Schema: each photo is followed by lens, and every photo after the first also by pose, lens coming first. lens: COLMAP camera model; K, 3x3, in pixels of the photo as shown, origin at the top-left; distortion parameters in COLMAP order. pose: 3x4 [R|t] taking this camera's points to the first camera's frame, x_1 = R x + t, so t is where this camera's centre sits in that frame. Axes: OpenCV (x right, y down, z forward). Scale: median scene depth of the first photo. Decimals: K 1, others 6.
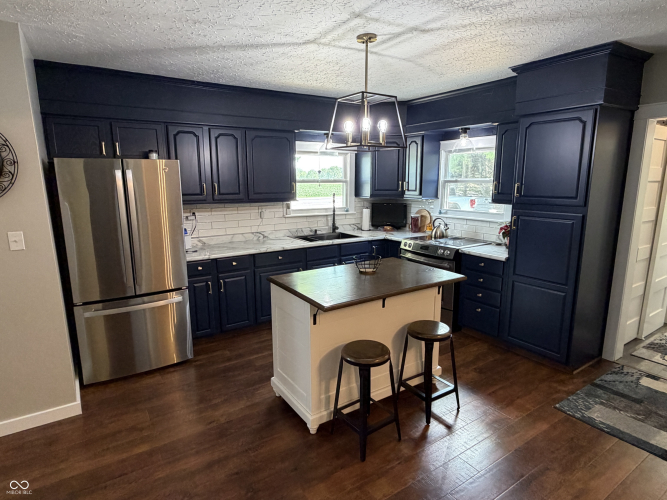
lens RADIAL K [[384.9, 0, 330.1], [0, 384.9, 248.7], [0, 0, 1]] dist [0.000958, 0.000937]
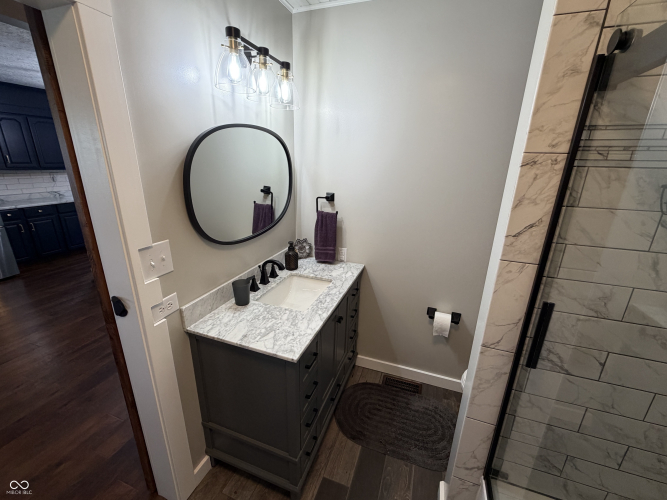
lens RADIAL K [[283.4, 0, 332.2], [0, 283.4, 250.1], [0, 0, 1]] dist [0.000655, 0.000182]
pose [[0.805972, -0.157241, 0.570687, 0.013747], [0.078733, 0.983985, 0.159923, 0.108418], [-0.586694, -0.083962, 0.805444, -0.607006]]
